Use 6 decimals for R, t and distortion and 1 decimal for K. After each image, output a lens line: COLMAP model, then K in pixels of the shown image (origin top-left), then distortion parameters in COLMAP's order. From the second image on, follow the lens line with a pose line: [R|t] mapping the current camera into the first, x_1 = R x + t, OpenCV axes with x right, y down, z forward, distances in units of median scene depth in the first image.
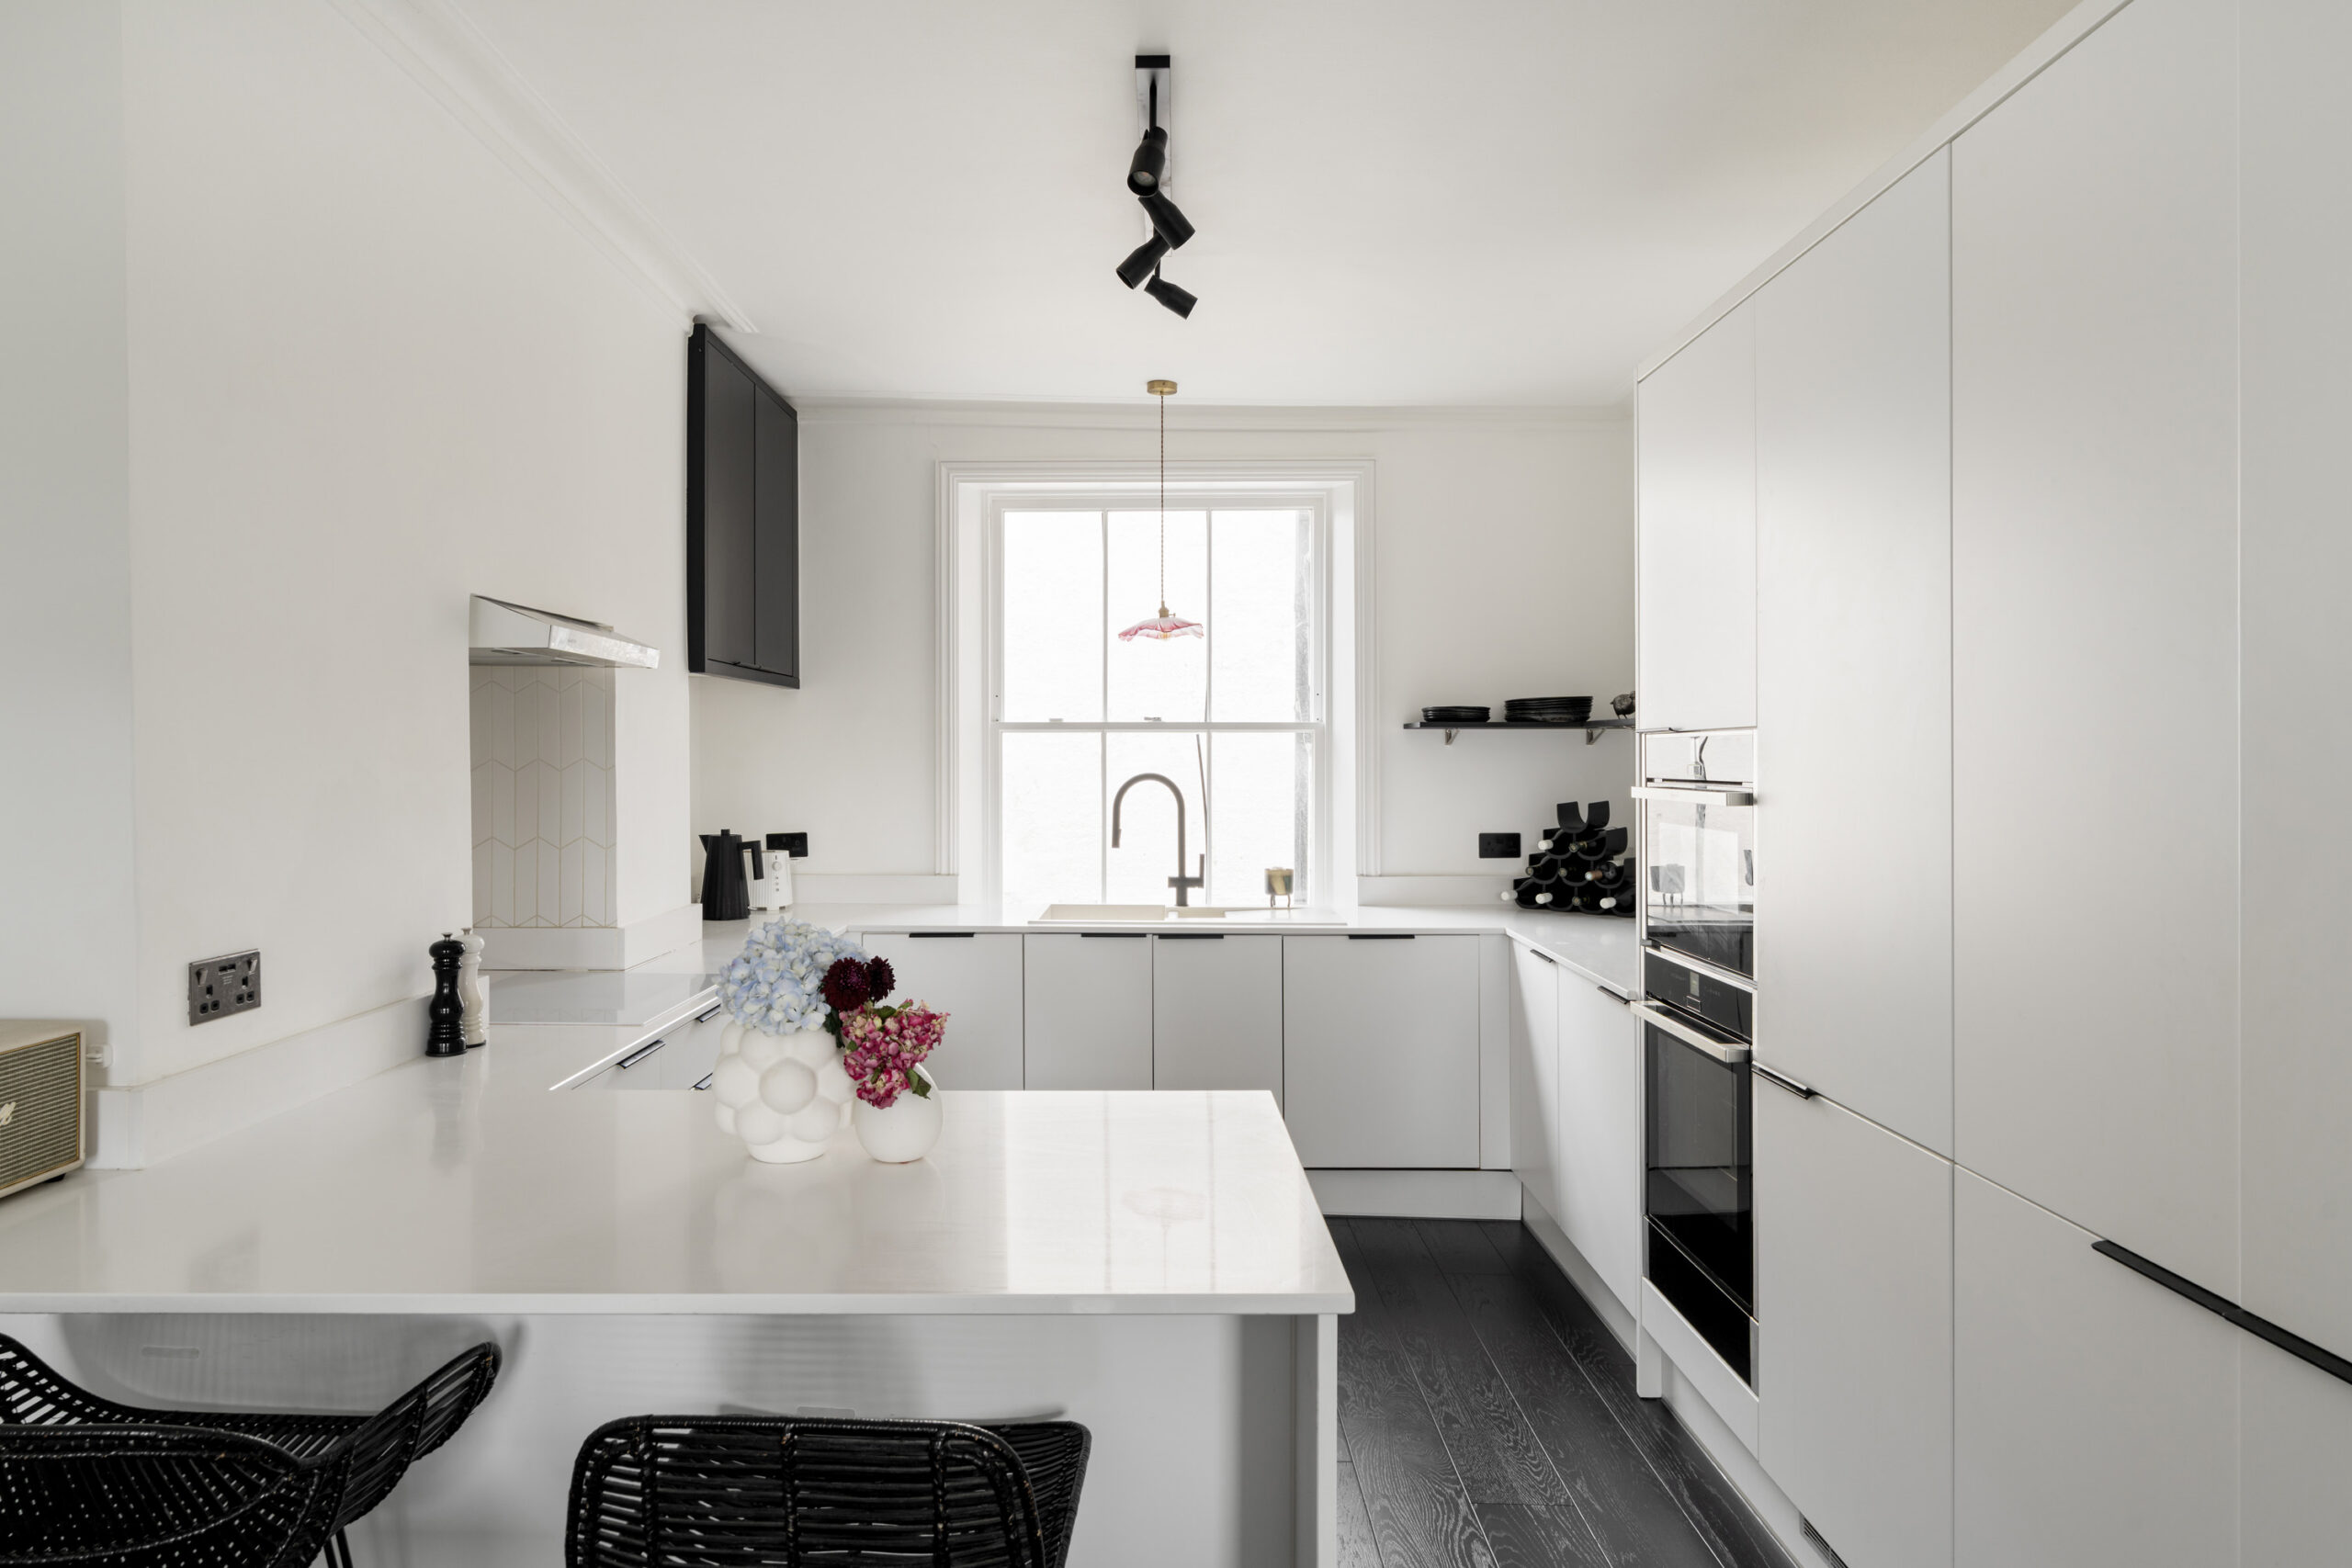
lens RADIAL K [[1438.1, 0, 1170.1], [0, 1438.1, 765.9], [0, 0, 1]] dist [0.007871, -0.000280]
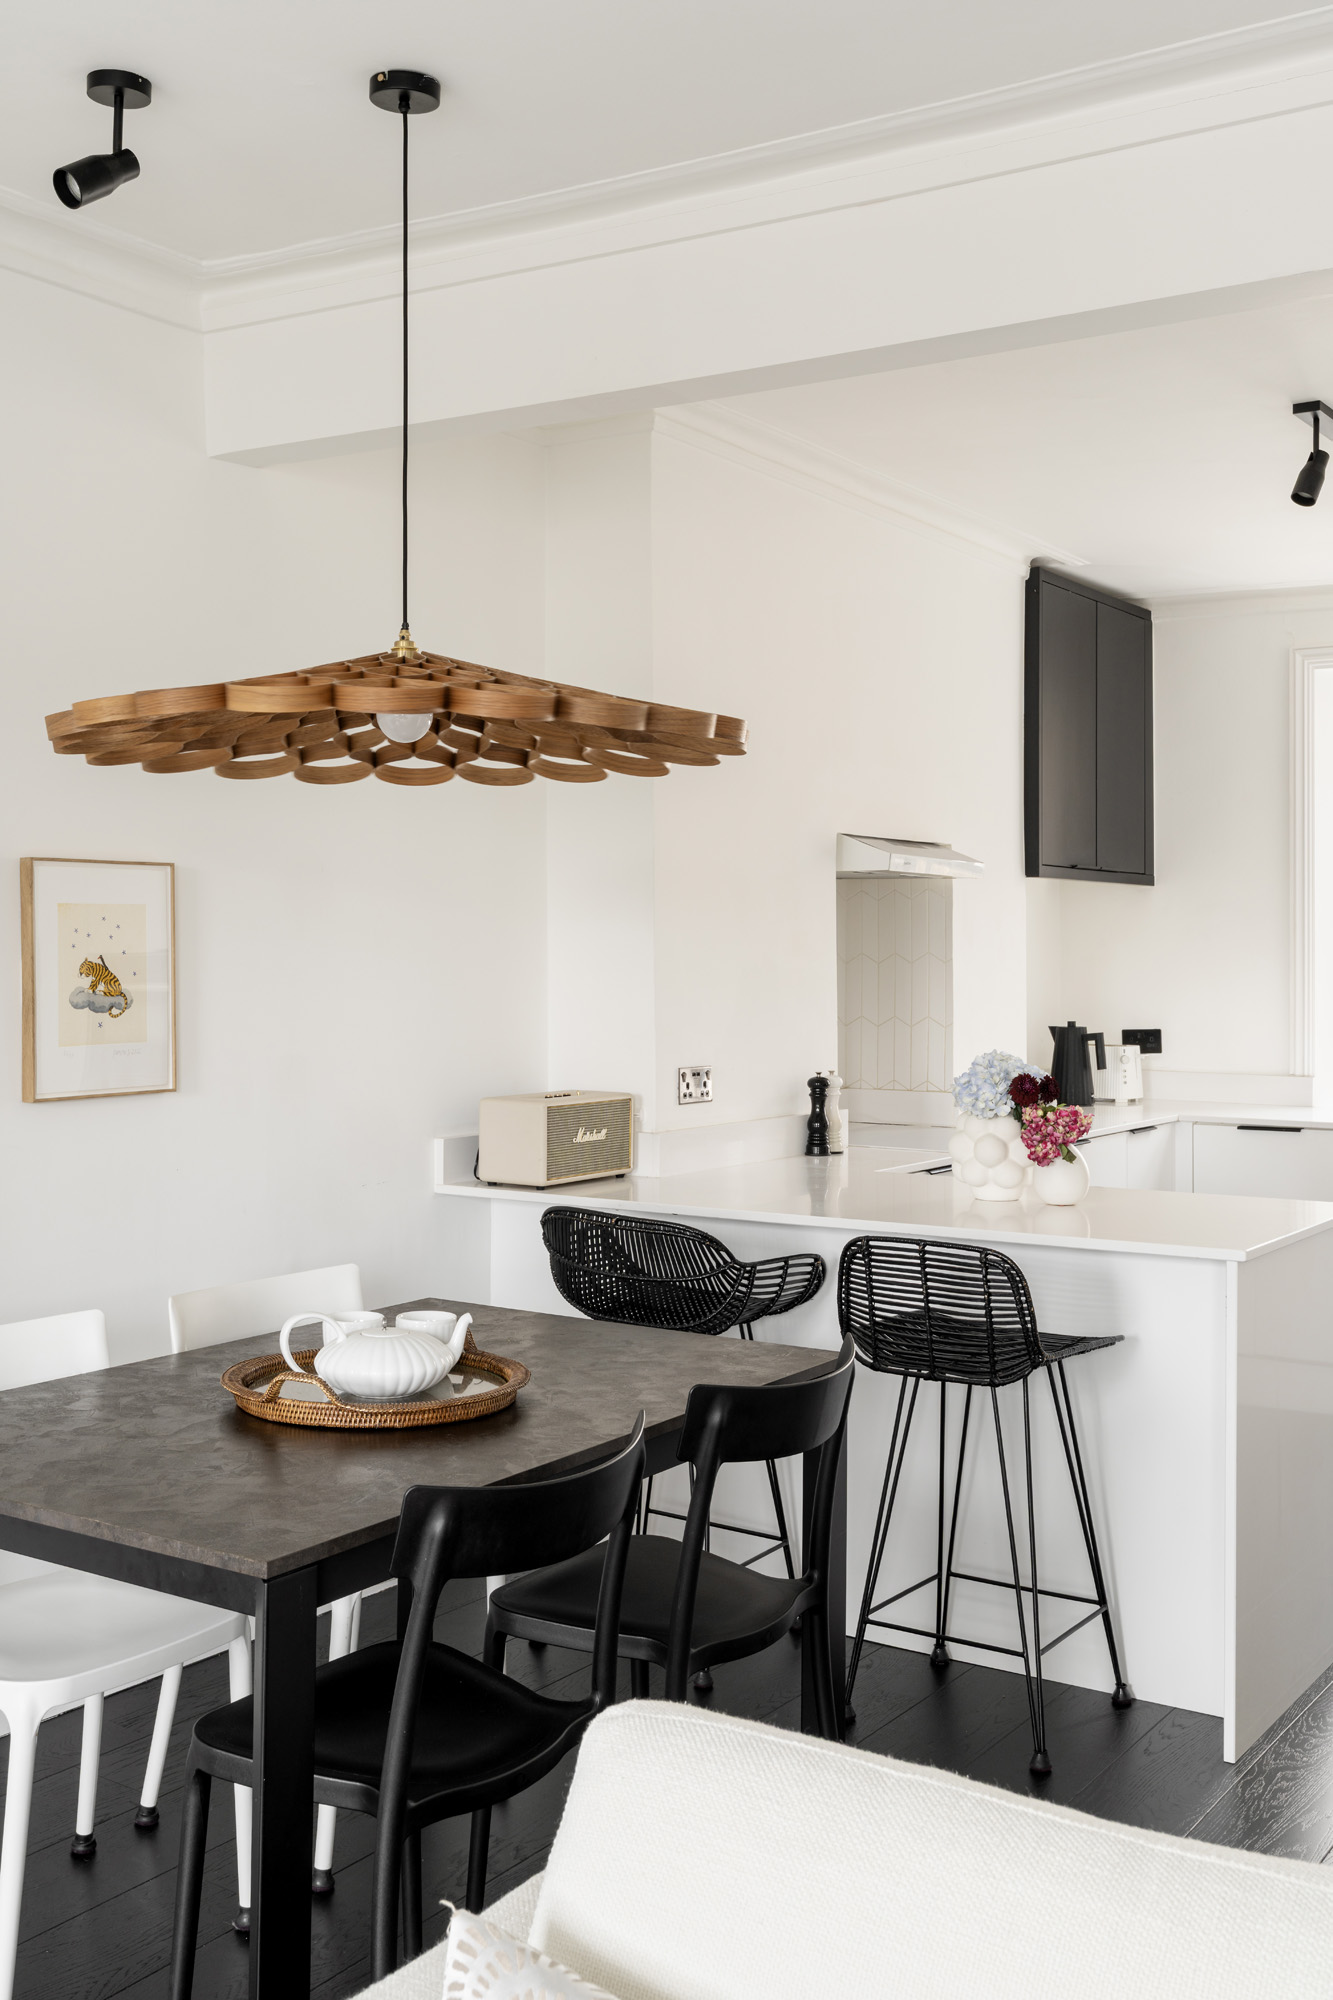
lens RADIAL K [[2019.7, 0, 670.0], [0, 2019.7, 988.8], [0, 0, 1]] dist [0.003313, 0.000000]
pose [[0.842694, 0.010764, -0.538285, 0.460473], [-0.006157, 0.999927, 0.010357, 0.012899], [0.538358, -0.005414, 0.842699, -0.783687]]
